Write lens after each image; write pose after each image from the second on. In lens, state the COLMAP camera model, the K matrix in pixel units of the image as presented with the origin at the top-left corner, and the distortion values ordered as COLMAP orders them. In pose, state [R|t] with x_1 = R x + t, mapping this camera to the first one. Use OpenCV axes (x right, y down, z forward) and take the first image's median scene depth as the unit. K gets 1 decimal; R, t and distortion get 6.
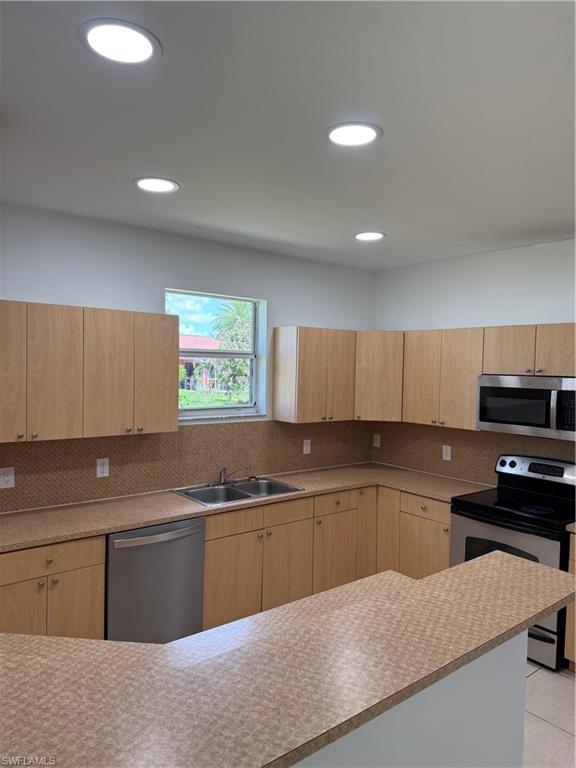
lens RADIAL K [[542.8, 0, 291.4], [0, 542.8, 385.4], [0, 0, 1]] dist [0.064278, -0.003572]
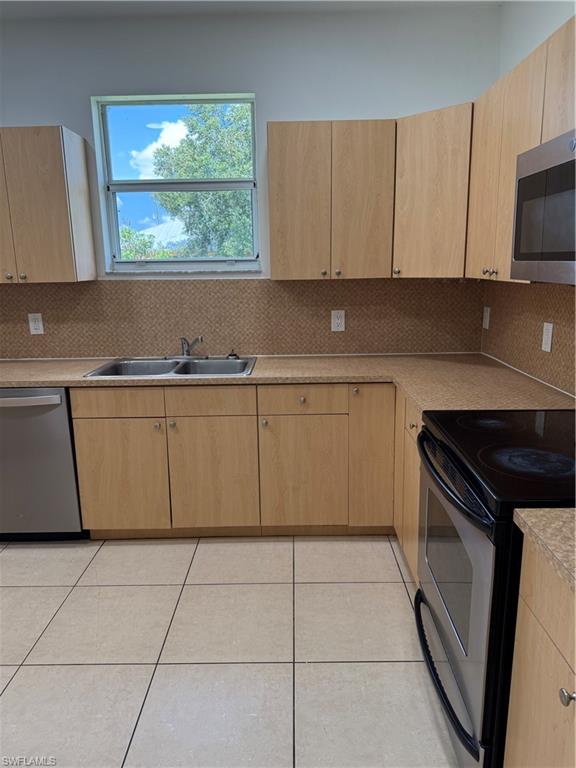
lens RADIAL K [[542.8, 0, 287.4], [0, 542.8, 377.8], [0, 0, 1]] dist [0.064278, -0.003572]
pose [[0.763695, 0.098437, -0.638028, 0.480844], [0.010974, 0.986184, 0.165287, 0.080682], [0.645483, -0.133231, 0.752064, 0.500734]]
